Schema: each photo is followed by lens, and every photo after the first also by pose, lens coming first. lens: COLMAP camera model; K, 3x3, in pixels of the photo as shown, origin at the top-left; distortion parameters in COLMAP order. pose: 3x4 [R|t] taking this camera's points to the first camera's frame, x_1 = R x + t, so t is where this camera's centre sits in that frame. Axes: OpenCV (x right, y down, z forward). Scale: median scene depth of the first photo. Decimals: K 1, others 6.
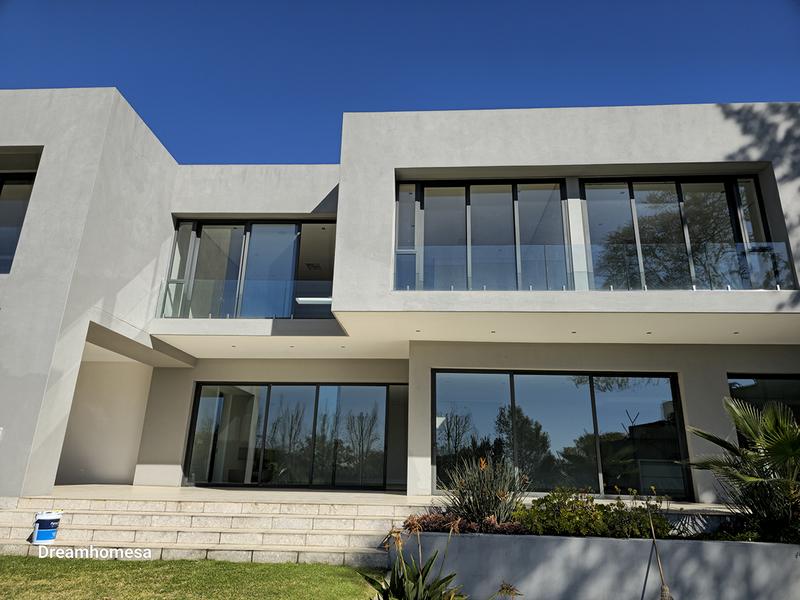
lens RADIAL K [[537.1, 0, 399.5], [0, 537.1, 304.5], [0, 0, 1]] dist [-0.006470, -0.004779]
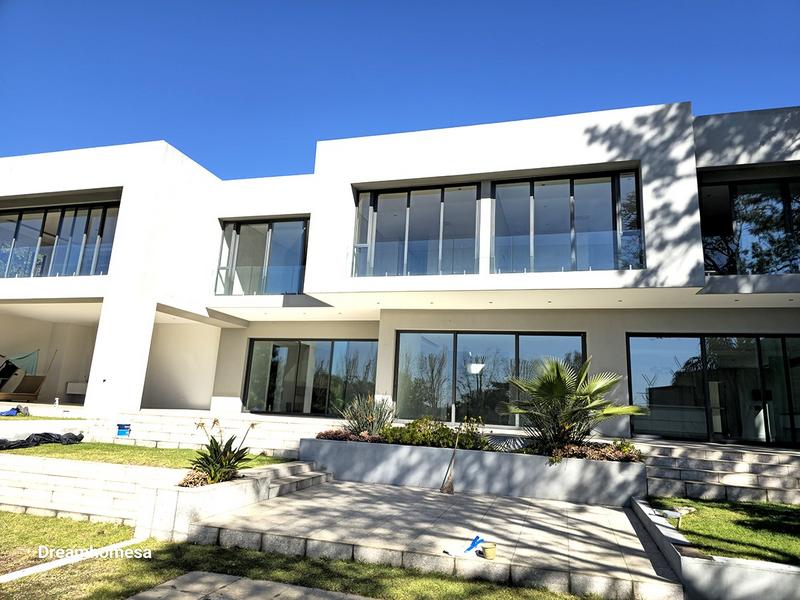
lens RADIAL K [[534.1, 0, 400.0], [0, 534.1, 300.0], [0, 0, 1]] dist [-0.003203, -0.001584]
pose [[0.972253, -0.019004, -0.233160, 0.409149], [0.041466, 0.994912, 0.091816, -0.080789], [0.230229, -0.098937, 0.968094, -0.284170]]
